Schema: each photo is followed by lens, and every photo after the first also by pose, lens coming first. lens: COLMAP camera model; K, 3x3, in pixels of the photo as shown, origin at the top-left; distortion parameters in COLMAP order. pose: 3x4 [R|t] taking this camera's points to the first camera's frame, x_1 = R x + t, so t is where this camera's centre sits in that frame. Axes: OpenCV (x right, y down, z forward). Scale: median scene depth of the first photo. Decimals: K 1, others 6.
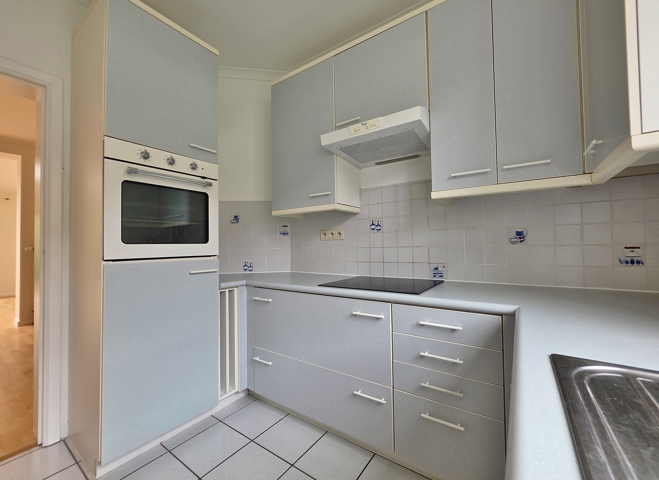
lens RADIAL K [[270.5, 0, 330.0], [0, 270.5, 239.3], [0, 0, 1]] dist [-0.003517, -0.000117]
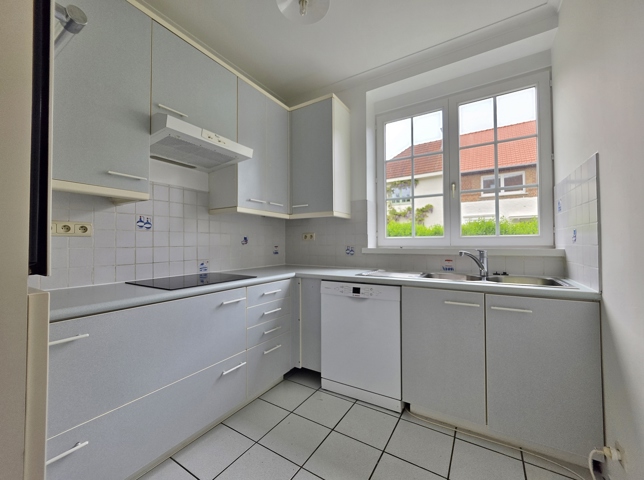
lens RADIAL K [[261.0, 0, 322.7], [0, 261.0, 240.3], [0, 0, 1]] dist [-0.001226, -0.000688]
pose [[-0.052248, 0.029112, 0.998210, -0.815925], [-0.015116, 0.999437, -0.029939, 0.027218], [-0.998520, -0.016653, -0.051779, 0.512883]]
